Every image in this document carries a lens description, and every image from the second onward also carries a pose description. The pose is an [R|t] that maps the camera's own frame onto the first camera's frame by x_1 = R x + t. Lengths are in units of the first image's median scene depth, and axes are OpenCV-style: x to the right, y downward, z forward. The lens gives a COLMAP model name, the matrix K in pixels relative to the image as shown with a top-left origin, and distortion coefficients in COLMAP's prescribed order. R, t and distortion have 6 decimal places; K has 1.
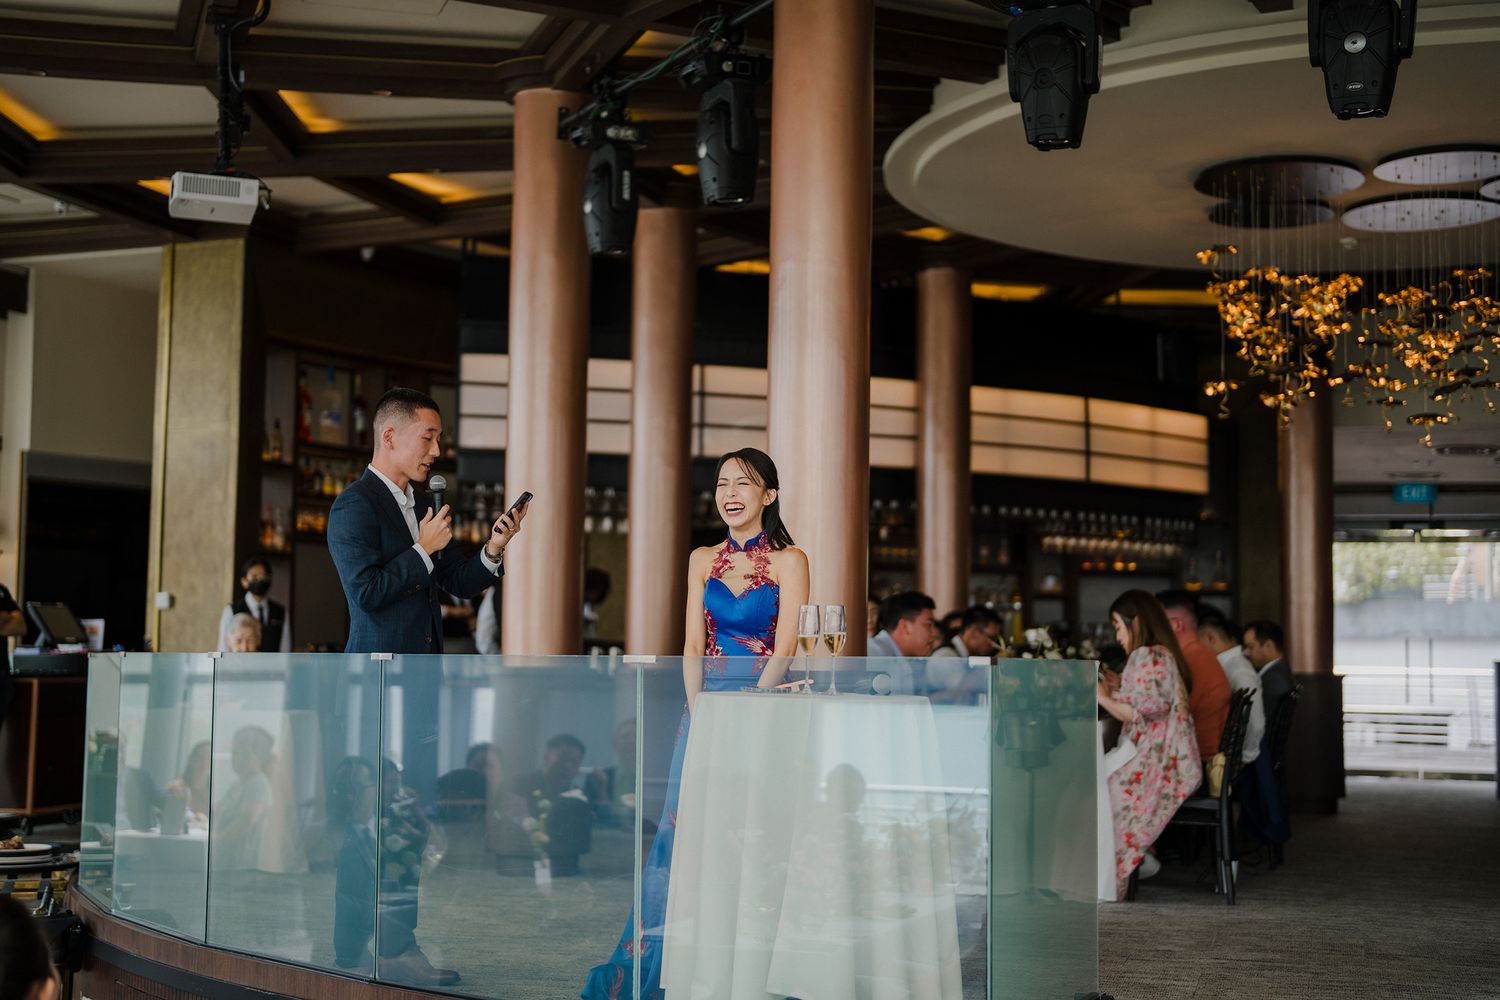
lens RADIAL K [[2140.3, 0, 750.0], [0, 2140.3, 500.0], [0, 0, 1]] dist [-0.023334, 0.216556]
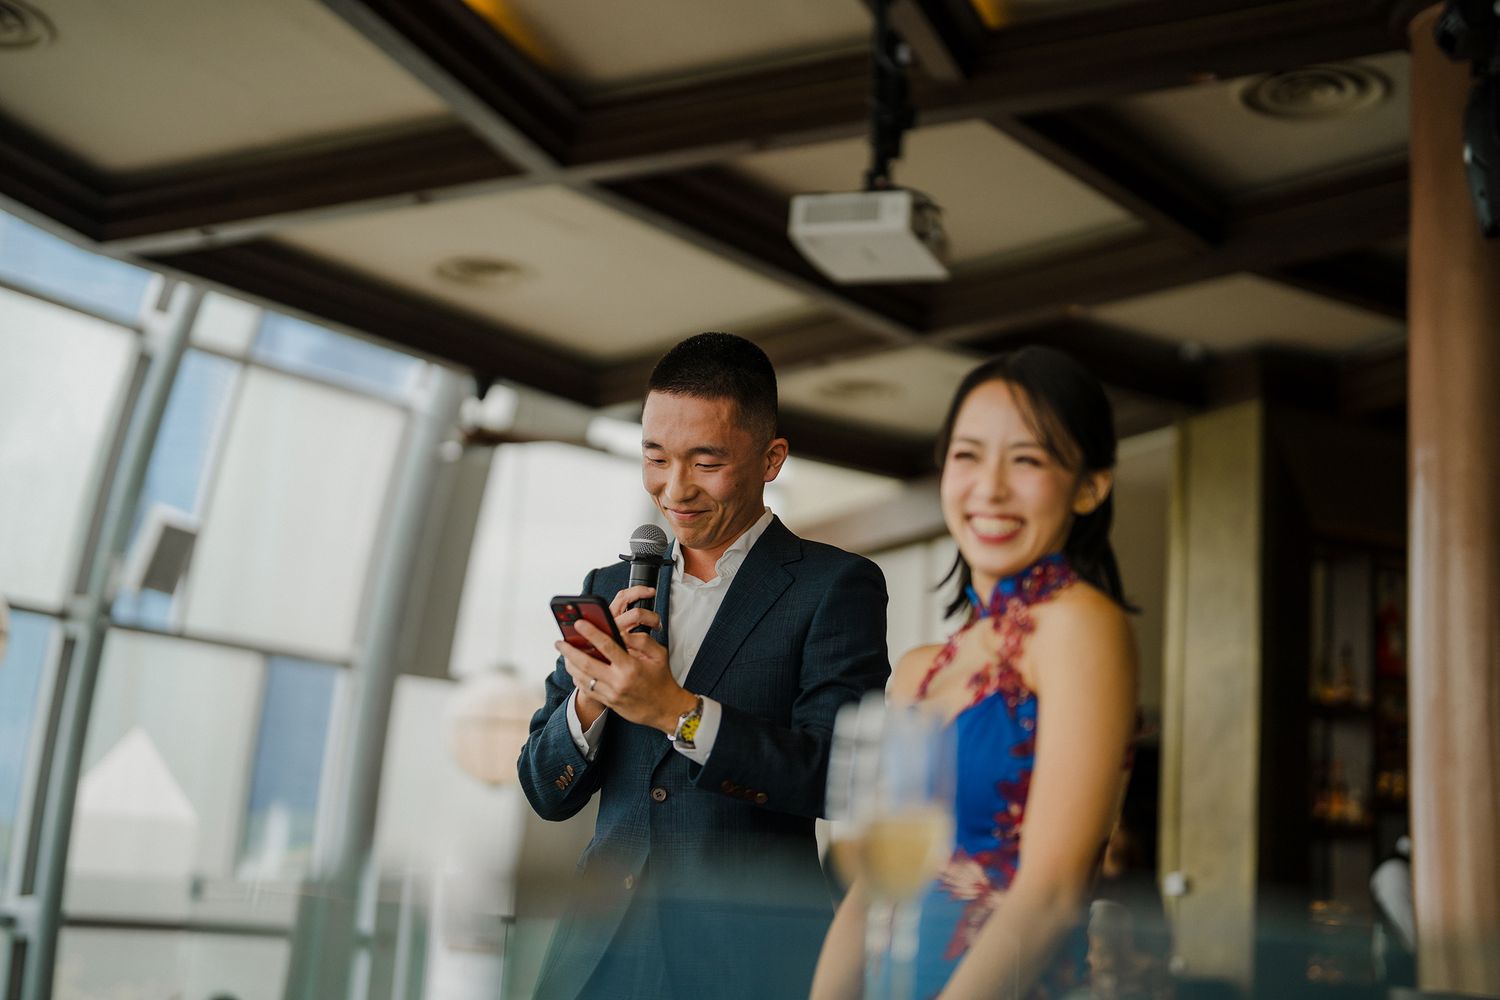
lens RADIAL K [[2140.3, 0, 750.0], [0, 2140.3, 500.0], [0, 0, 1]] dist [-0.023334, 0.216556]
pose [[0.763775, -0.088008, -0.639455, 0.127673], [-0.012436, 0.988471, -0.150897, 0.036195], [0.645363, 0.123204, 0.753875, 0.402397]]
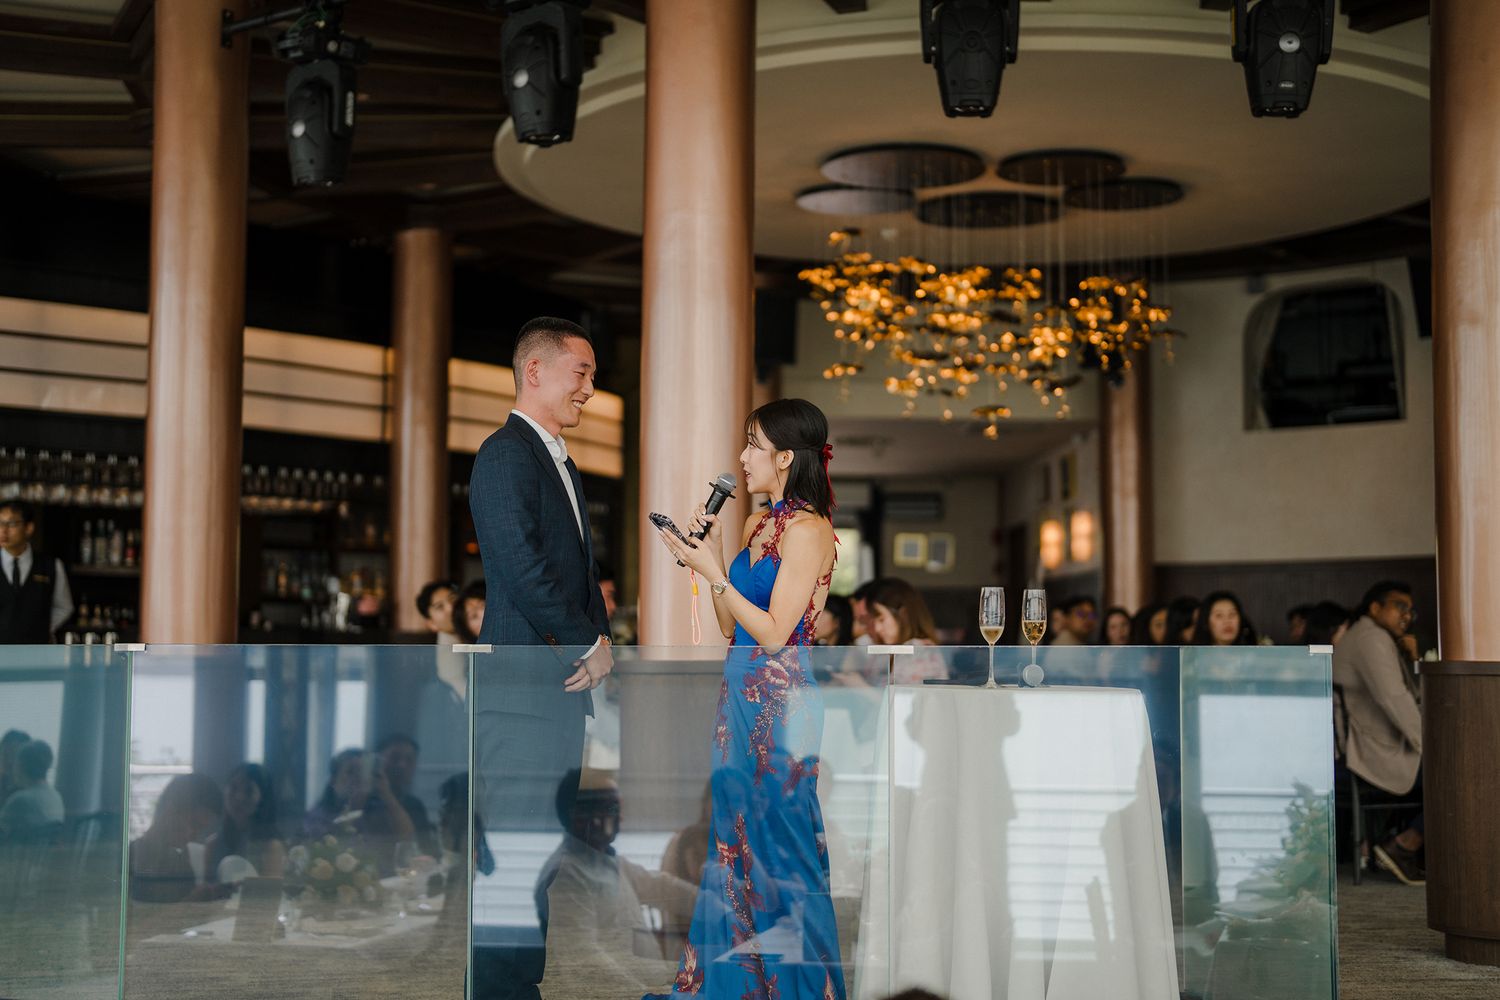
lens RADIAL K [[2151.4, 0, 750.0], [0, 2151.4, 500.0], [0, 0, 1]] dist [-0.004306, 0.037441]
pose [[0.903947, 0.023023, 0.427025, -0.241157], [-0.026657, 0.999641, 0.002535, 0.006002], [-0.426814, -0.013675, 0.904236, 0.110086]]
